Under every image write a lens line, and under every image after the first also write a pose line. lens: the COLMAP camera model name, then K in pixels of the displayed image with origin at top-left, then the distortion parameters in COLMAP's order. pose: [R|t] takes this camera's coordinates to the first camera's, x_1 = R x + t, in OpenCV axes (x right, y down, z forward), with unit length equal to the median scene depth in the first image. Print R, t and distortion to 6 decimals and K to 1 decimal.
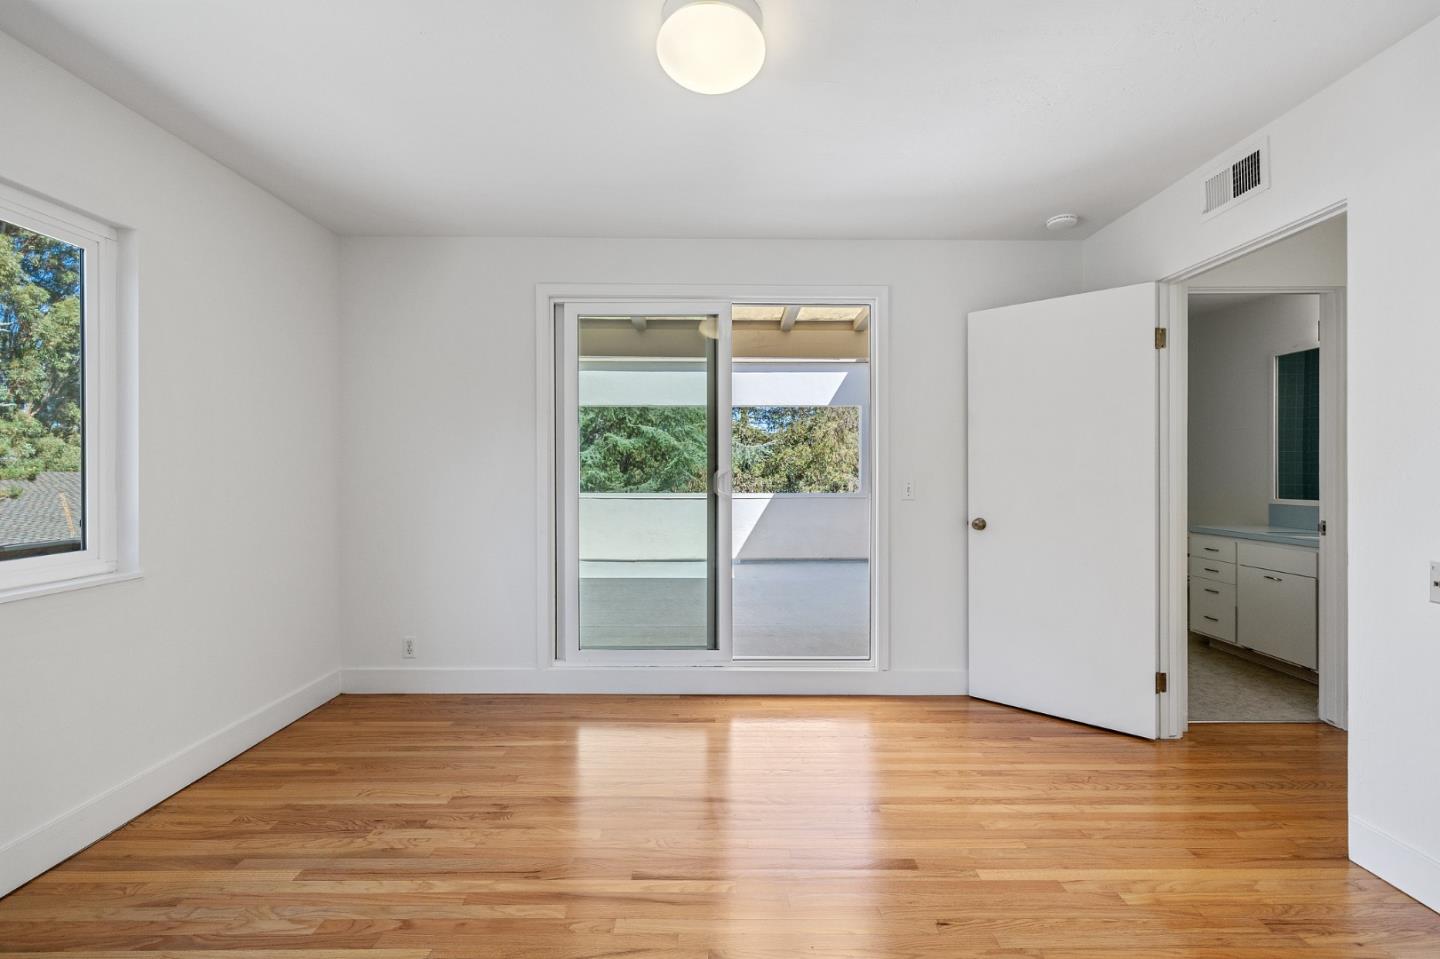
lens RADIAL K [[607.6, 0, 717.1], [0, 607.6, 477.5], [0, 0, 1]] dist [-0.001336, -0.000095]
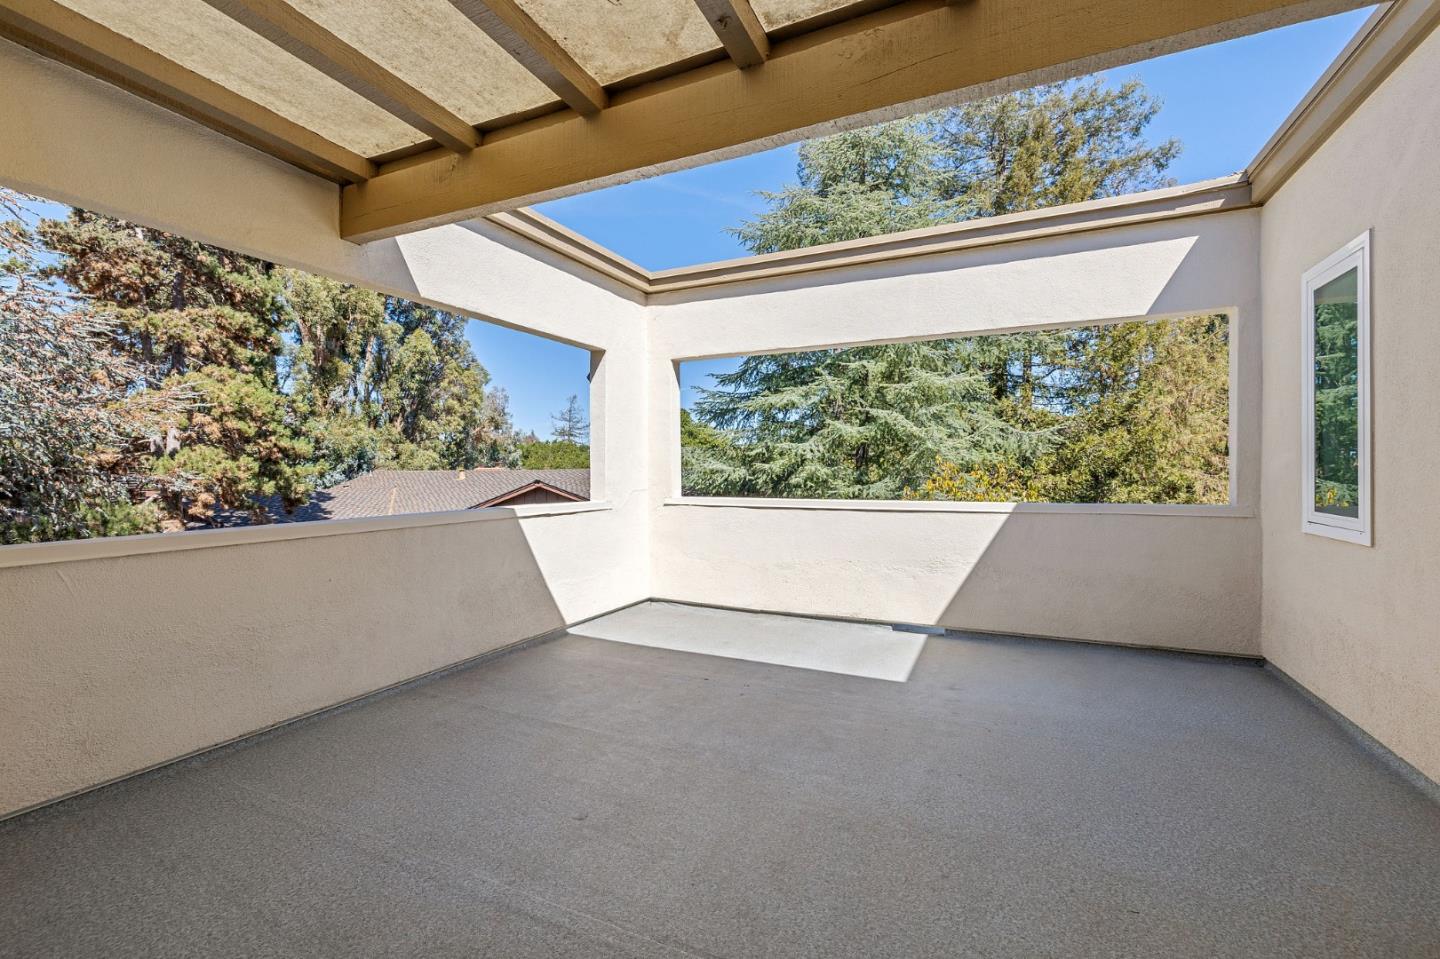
lens RADIAL K [[607.6, 0, 724.0], [0, 607.6, 475.5], [0, 0, 1]] dist [-0.001336, -0.000095]
pose [[0.902414, -0.000417, -0.430870, 0.032545], [0.000194, 1.000000, -0.000562, 0.001049], [0.430870, 0.000424, 0.902414, 0.157302]]
